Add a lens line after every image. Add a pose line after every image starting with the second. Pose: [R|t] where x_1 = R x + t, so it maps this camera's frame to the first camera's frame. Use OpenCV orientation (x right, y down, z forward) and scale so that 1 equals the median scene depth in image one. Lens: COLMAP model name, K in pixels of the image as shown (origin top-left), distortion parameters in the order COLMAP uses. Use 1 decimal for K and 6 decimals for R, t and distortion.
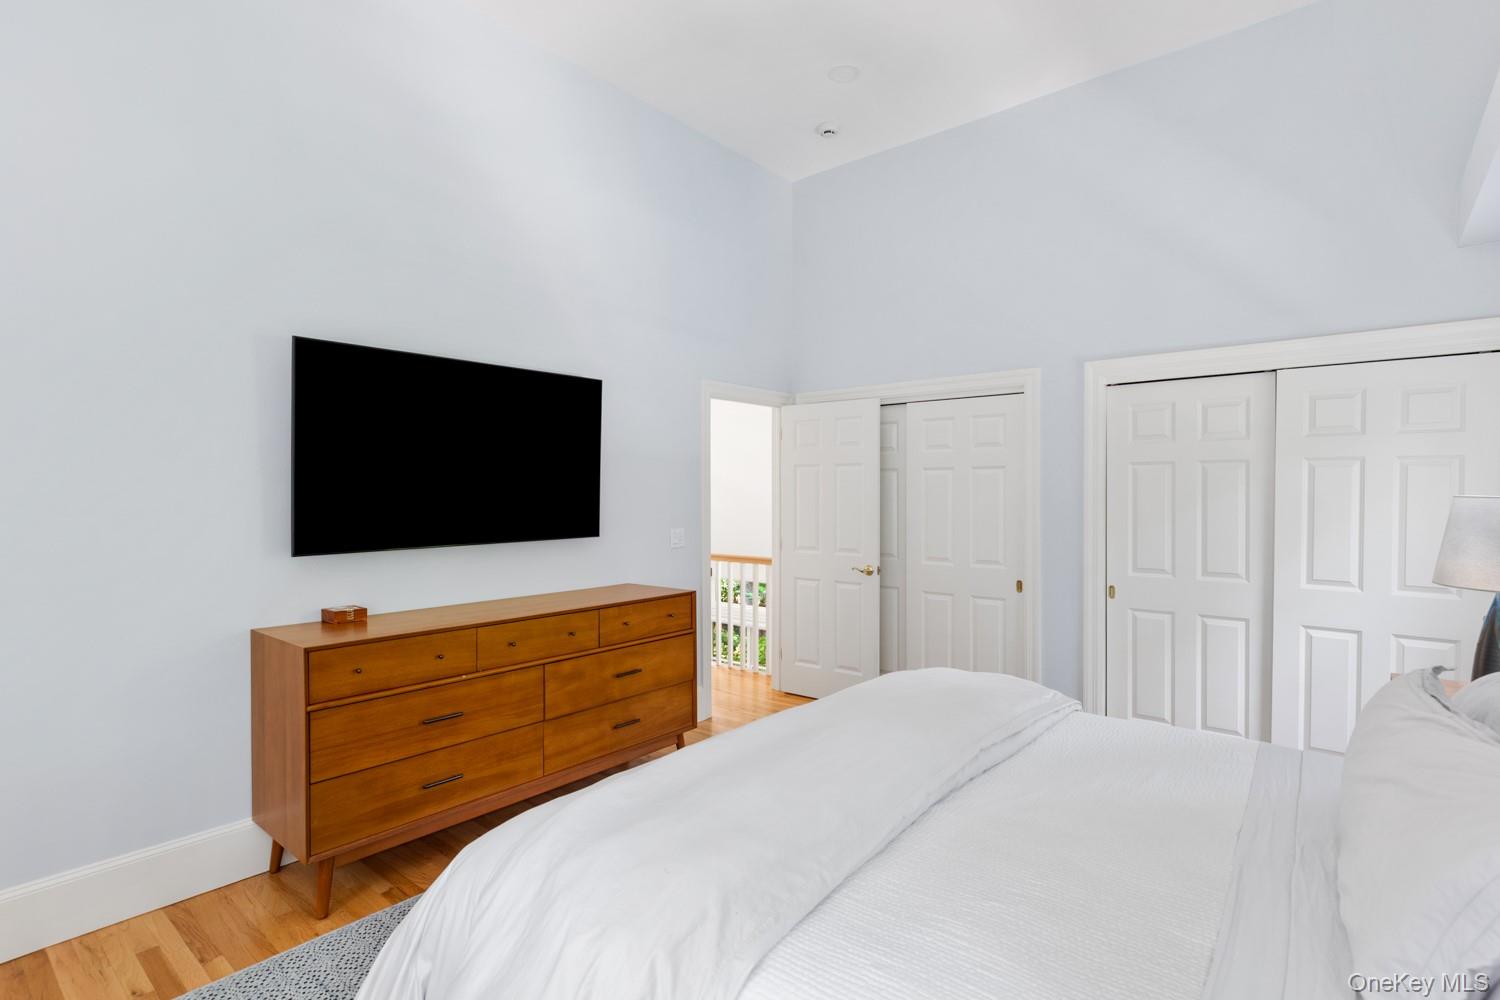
lens RADIAL K [[738.7, 0, 759.9], [0, 738.7, 494.1], [0, 0, 1]] dist [-0.003342, -0.000028]
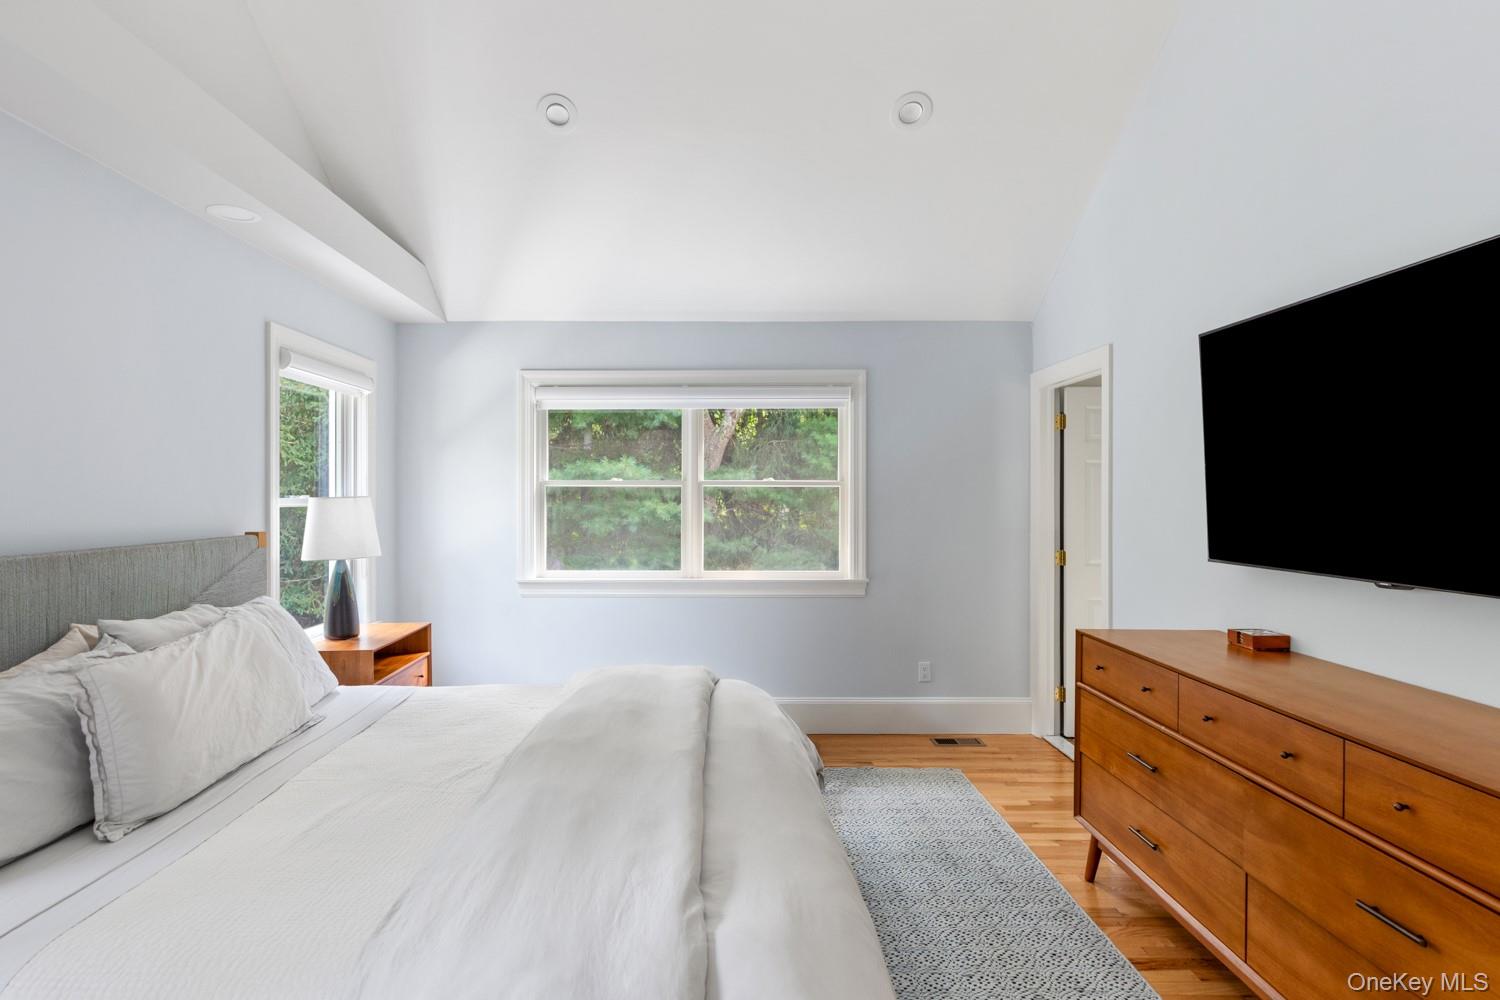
lens RADIAL K [[738.7, 0, 759.9], [0, 738.7, 494.1], [0, 0, 1]] dist [-0.003342, -0.000028]
pose [[-0.727514, 0.003064, -0.686086, 0.425109], [-0.001785, 0.999978, 0.006358, -0.005964], [0.686090, 0.005850, -0.727493, 1.203215]]
